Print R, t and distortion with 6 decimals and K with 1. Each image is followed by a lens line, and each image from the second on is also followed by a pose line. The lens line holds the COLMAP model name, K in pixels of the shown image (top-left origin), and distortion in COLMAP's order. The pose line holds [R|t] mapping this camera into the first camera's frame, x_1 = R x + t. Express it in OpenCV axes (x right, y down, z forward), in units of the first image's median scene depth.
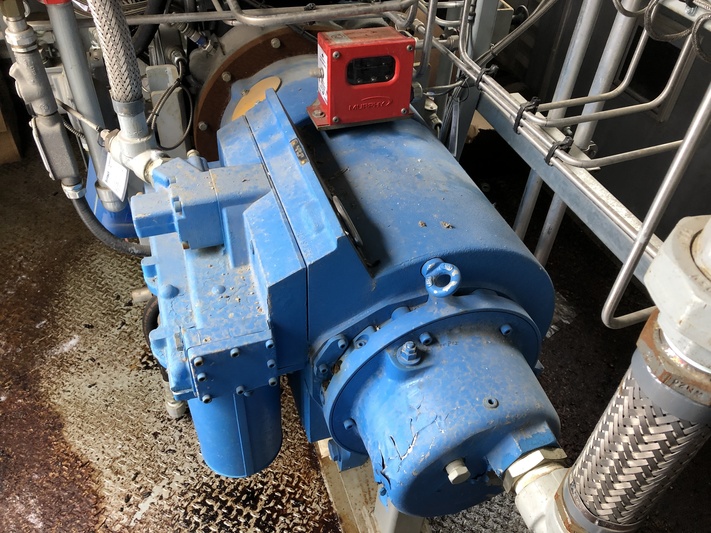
lens RADIAL K [[580.6, 0, 357.0], [0, 580.6, 265.3], [0, 0, 1]] dist [0.006748, -0.001053]
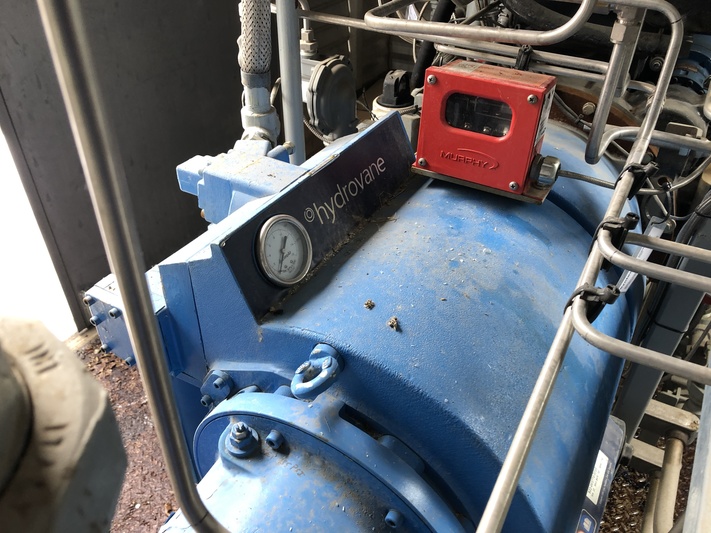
lens RADIAL K [[580.6, 0, 353.5], [0, 580.6, 267.1], [0, 0, 1]] dist [0.006748, -0.001053]
pose [[0.648055, 0.419684, -0.635523, 0.517291], [-0.506193, 0.860833, 0.052299, -0.134583], [0.569028, 0.287804, 0.770309, 0.419692]]
